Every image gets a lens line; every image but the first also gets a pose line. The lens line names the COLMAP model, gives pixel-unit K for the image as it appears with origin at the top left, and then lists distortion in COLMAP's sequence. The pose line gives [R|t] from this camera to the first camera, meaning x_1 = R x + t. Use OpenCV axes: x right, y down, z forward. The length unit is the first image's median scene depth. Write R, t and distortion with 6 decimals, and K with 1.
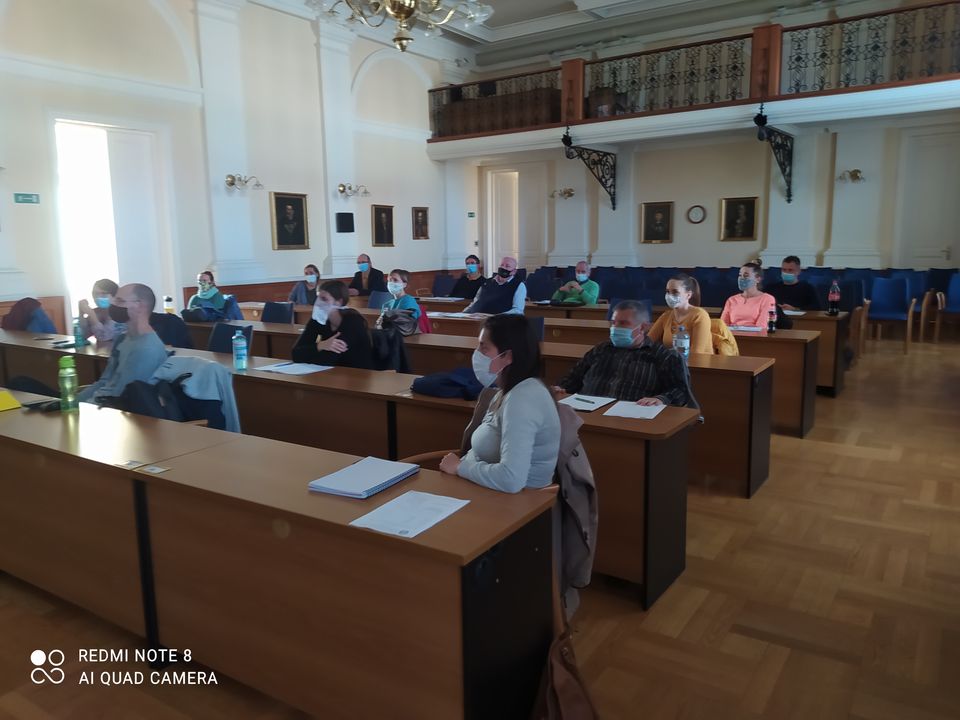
lens RADIAL K [[733.3, 0, 480.0], [0, 733.3, 360.0], [0, 0, 1]] dist [0.001527, -0.001221]
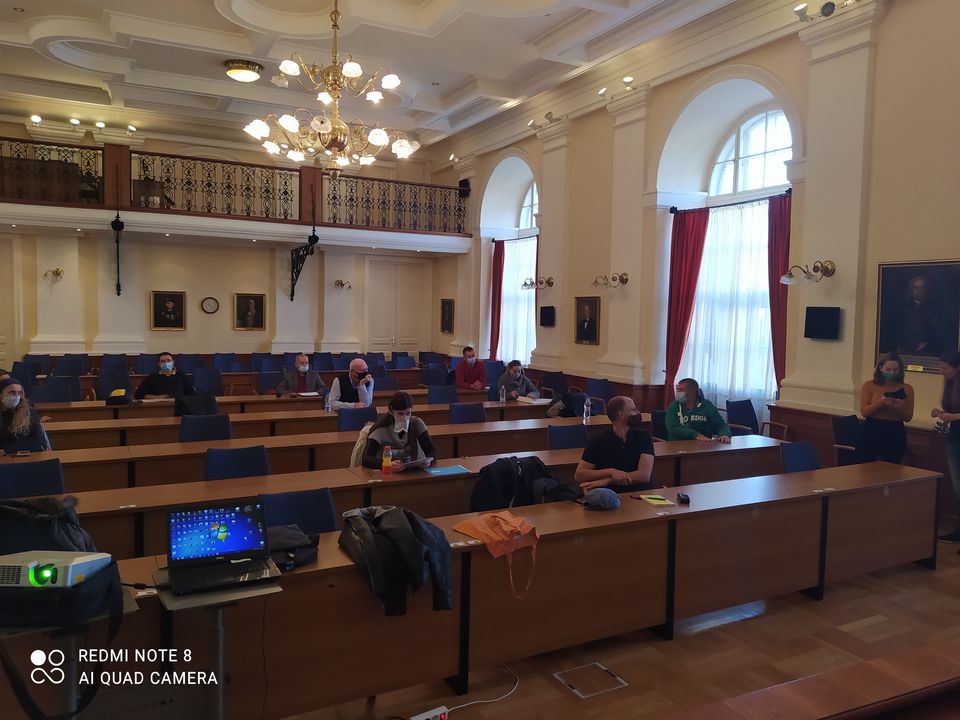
lens RADIAL K [[733.3, 0, 480.0], [0, 733.3, 360.0], [0, 0, 1]] dist [0.001527, -0.001221]
pose [[0.465571, -0.025579, 0.884641, -0.522431], [0.107144, 0.993859, -0.027651, -0.048779], [-0.878501, 0.107657, 0.465452, 0.161852]]
